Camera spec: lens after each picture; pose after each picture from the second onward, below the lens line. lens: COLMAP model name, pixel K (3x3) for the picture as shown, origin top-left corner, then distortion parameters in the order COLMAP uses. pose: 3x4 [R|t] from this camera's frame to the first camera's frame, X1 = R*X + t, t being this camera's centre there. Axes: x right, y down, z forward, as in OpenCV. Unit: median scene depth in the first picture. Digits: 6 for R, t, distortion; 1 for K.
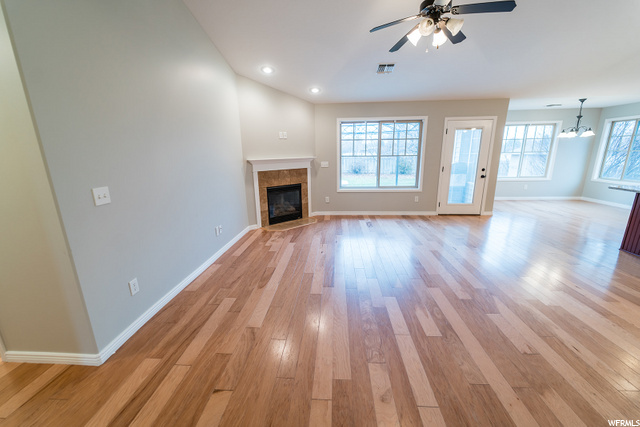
lens RADIAL K [[256.2, 0, 319.6], [0, 256.2, 214.2], [0, 0, 1]] dist [0.000912, -0.000556]
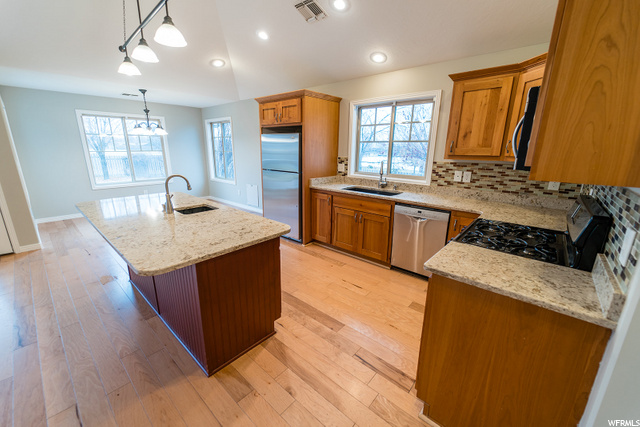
lens RADIAL K [[256.2, 0, 319.6], [0, 256.2, 214.2], [0, 0, 1]] dist [0.000912, -0.000556]
pose [[0.606487, -0.178224, 0.774861, 0.656056], [0.171434, 0.980943, 0.091442, -0.020552], [-0.776392, 0.077379, 0.625482, 0.041096]]
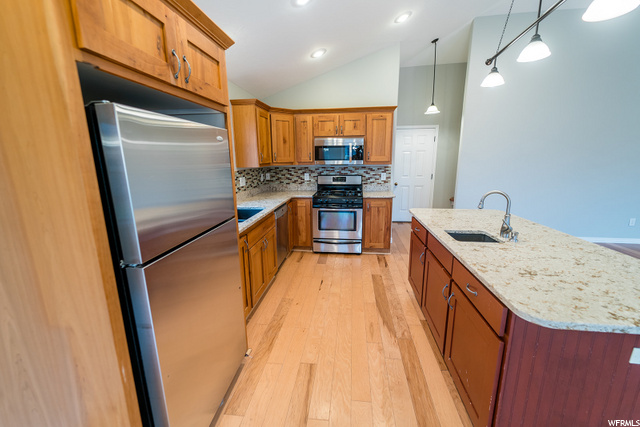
lens RADIAL K [[263.8, 0, 320.4], [0, 263.8, 214.7], [0, 0, 1]] dist [0.001660, 0.000036]
pose [[-0.998370, 0.015483, 0.054927, 1.051714], [0.038270, 0.895635, 0.443140, -0.216684], [-0.042333, 0.444520, -0.894768, 0.788058]]
